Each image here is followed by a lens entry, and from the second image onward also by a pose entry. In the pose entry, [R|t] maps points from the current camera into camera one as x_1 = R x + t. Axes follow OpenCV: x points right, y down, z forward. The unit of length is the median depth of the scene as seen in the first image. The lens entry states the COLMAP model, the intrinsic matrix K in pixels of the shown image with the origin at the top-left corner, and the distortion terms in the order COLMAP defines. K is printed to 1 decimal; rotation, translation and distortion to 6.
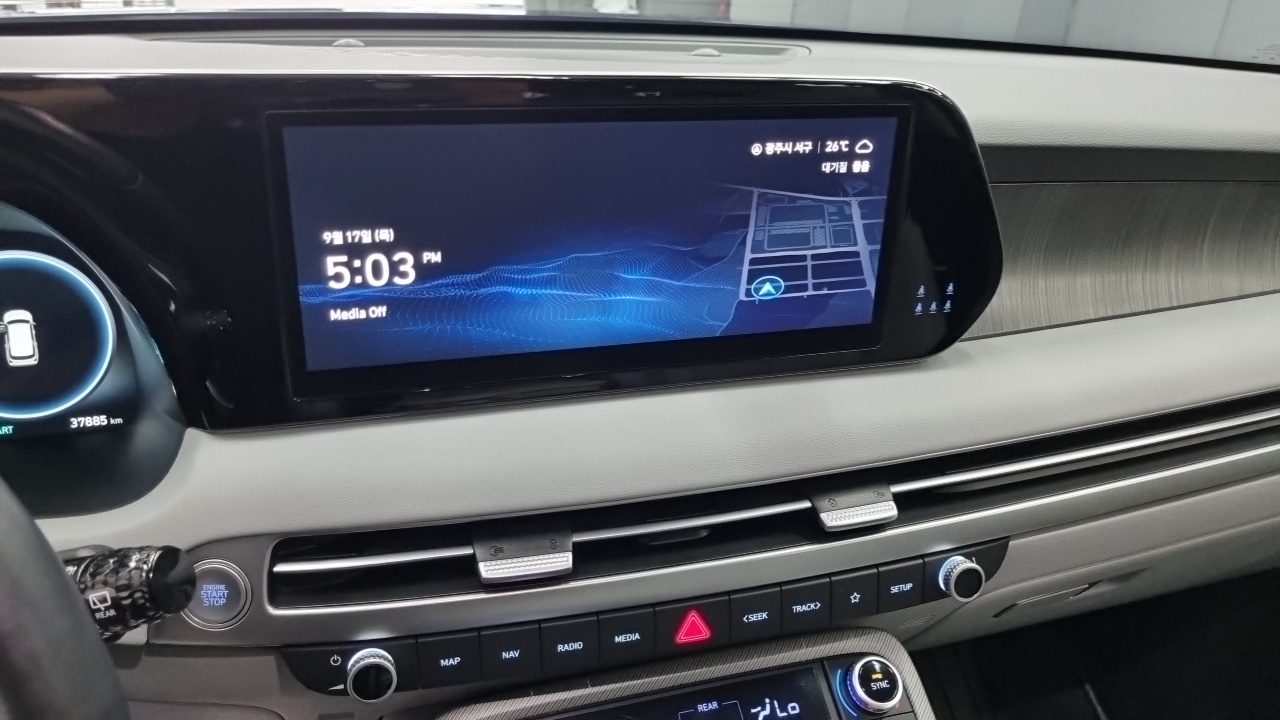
lens RADIAL K [[956.5, 0, 629.5], [0, 956.5, 354.0], [0, 0, 1]] dist [0.011898, -0.002277]
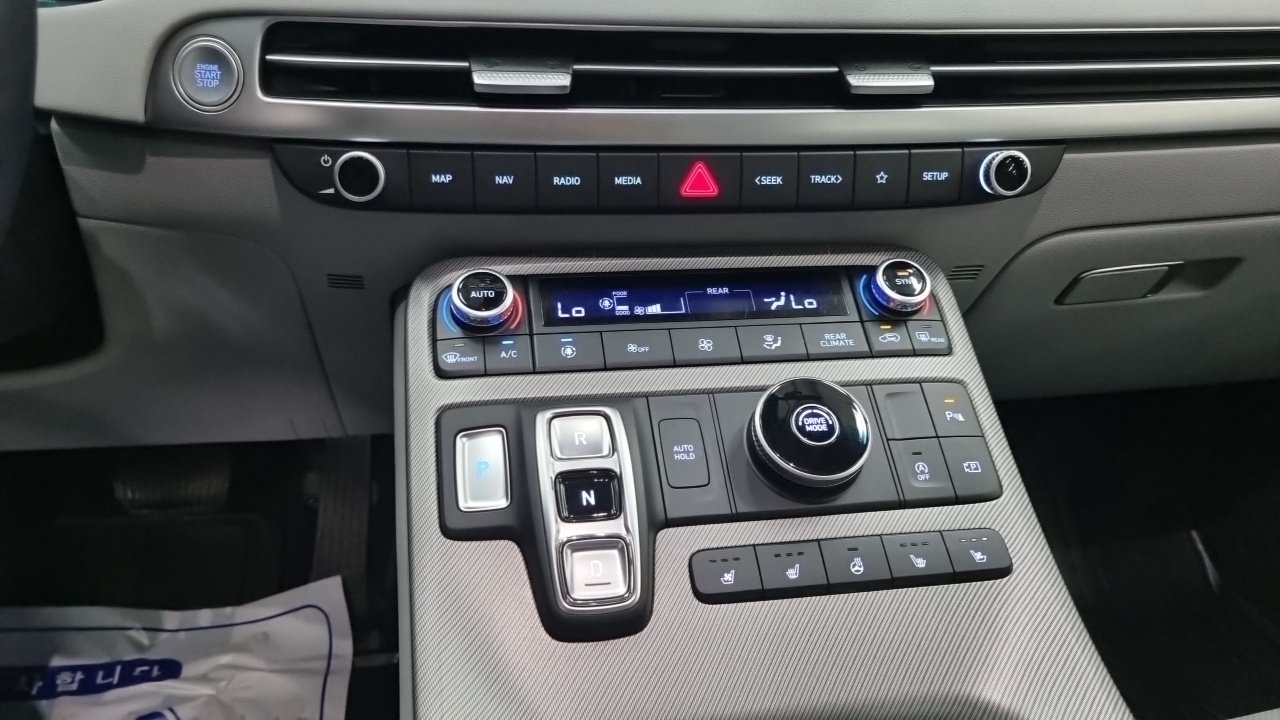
lens RADIAL K [[956.5, 0, 653.0], [0, 956.5, 366.6], [0, 0, 1]] dist [0.011898, -0.002277]
pose [[0.991624, 0.053663, -0.117485, 0.141931], [-0.050025, 0.998179, 0.033702, 0.440337], [0.119079, -0.027543, 0.992503, 0.049532]]
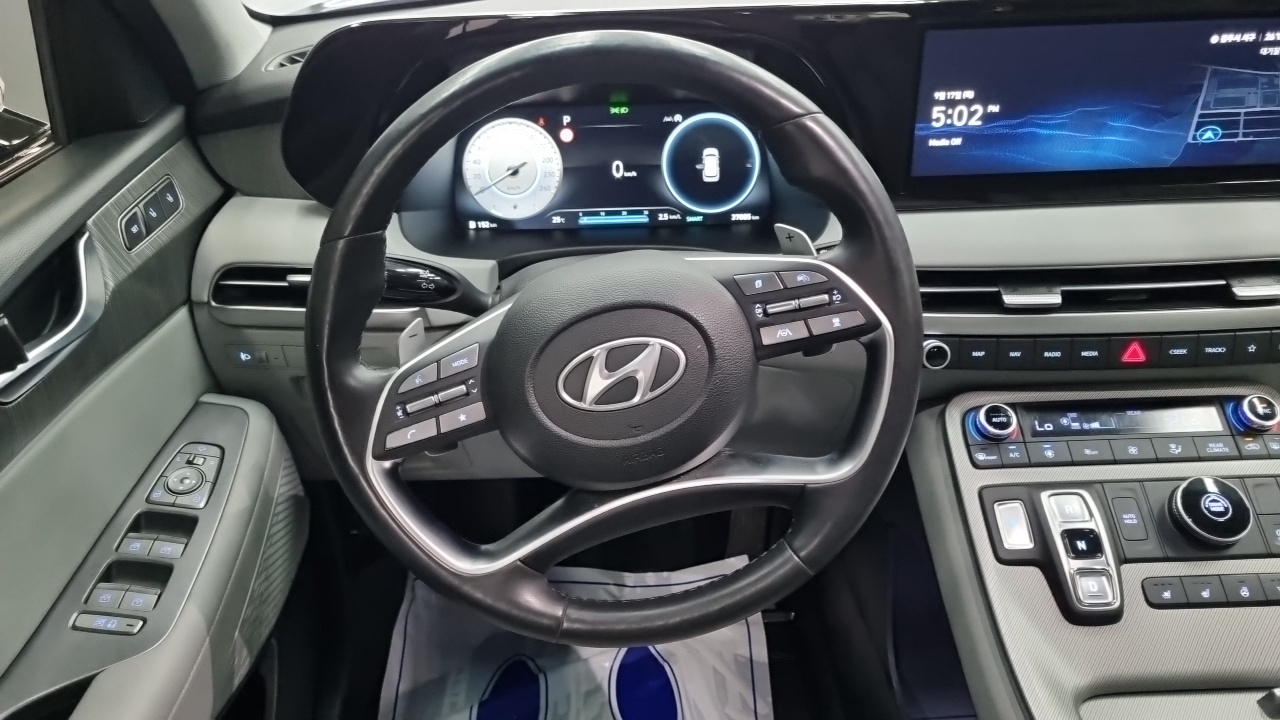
lens RADIAL K [[956.5, 0, 629.6], [0, 956.5, 359.6], [0, 0, 1]] dist [0.011898, -0.002277]
pose [[0.954726, 0.073027, -0.288384, -0.269699], [-0.051685, 0.995377, 0.080948, 0.212450], [0.292962, -0.062378, 0.954087, -0.746853]]
